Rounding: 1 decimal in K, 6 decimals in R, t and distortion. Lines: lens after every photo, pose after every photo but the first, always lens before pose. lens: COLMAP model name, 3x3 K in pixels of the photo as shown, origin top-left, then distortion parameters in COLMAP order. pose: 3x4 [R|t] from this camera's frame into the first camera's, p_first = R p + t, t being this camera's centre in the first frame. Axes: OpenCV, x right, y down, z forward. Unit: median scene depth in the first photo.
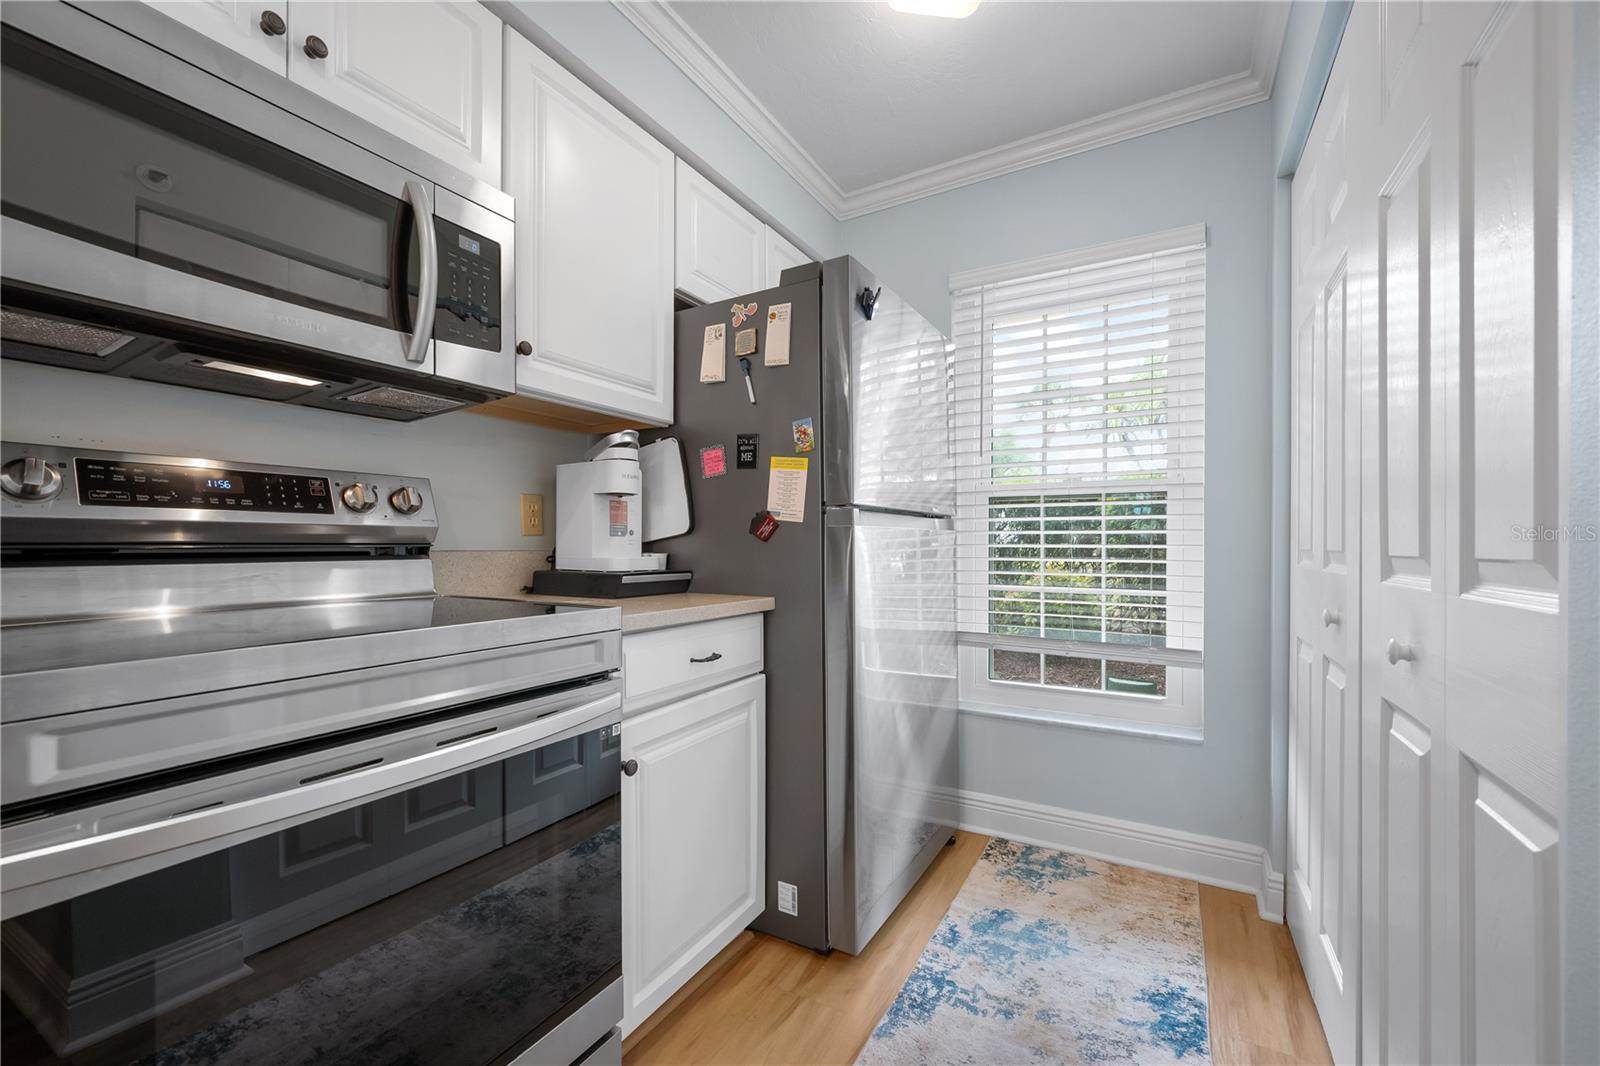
lens RADIAL K [[651.9, 0, 795.6], [0, 651.9, 546.0], [0, 0, 1]] dist [-0.000965, 0.000177]
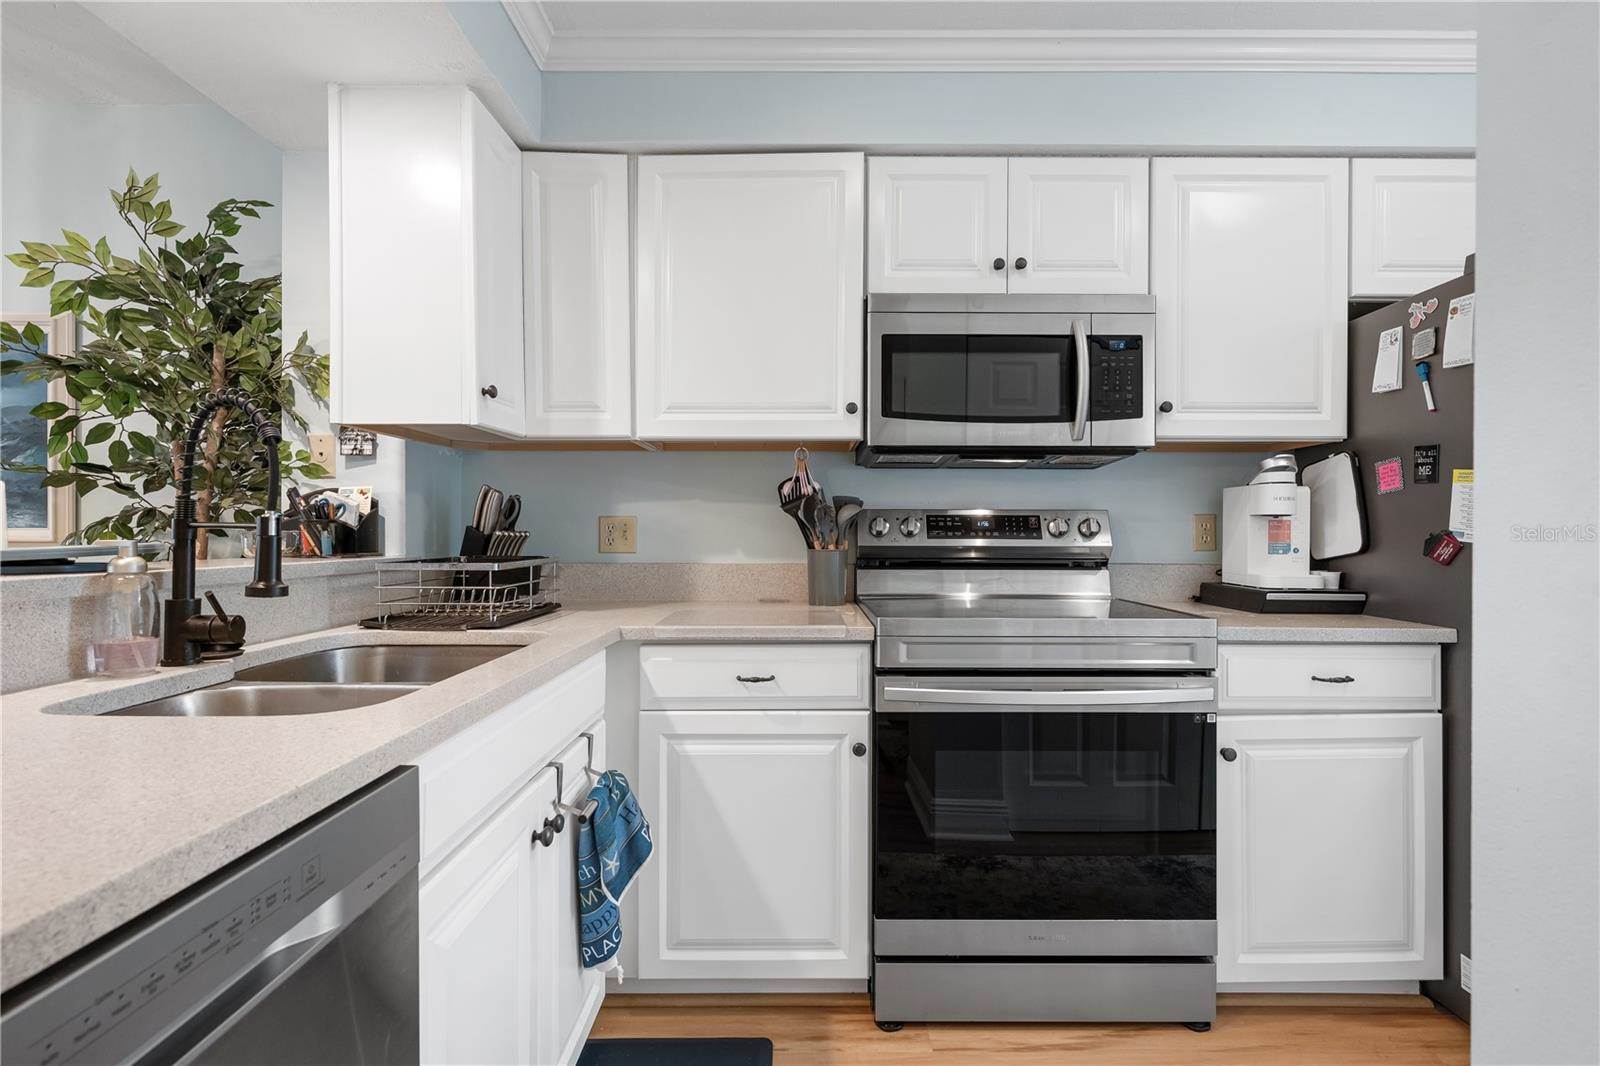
lens RADIAL K [[751.7, 0, 798.2], [0, 751.7, 530.6], [0, 0, 1]] dist [0.000184, -0.000204]
pose [[0.494492, -0.001281, -0.869181, 0.409974], [-0.004527, 0.999982, -0.004049, -0.046170], [0.869171, 0.005937, 0.494477, -0.276641]]
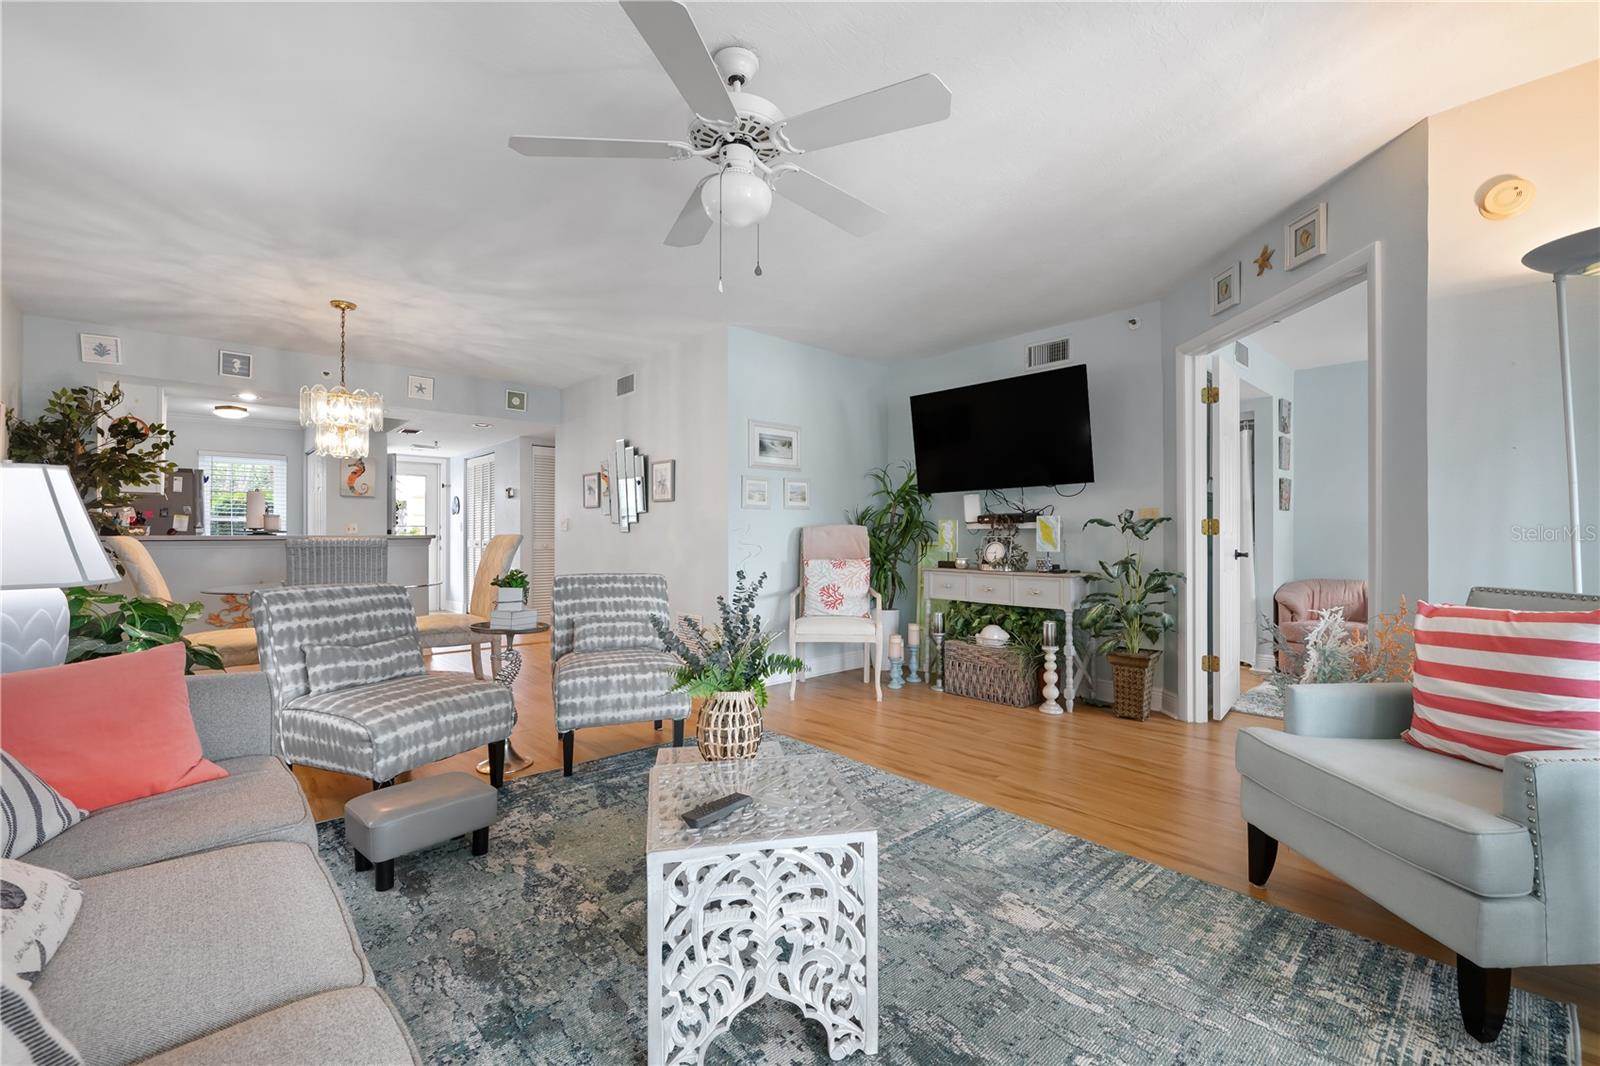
lens RADIAL K [[666.6, 0, 805.7], [0, 666.6, 535.4], [0, 0, 1]] dist [-0.003013, -0.000446]
pose [[0.300871, -0.003634, 0.953658, -2.736865], [0.004073, 0.999989, 0.002525, -0.005792], [-0.953656, 0.003124, 0.300883, -3.870106]]
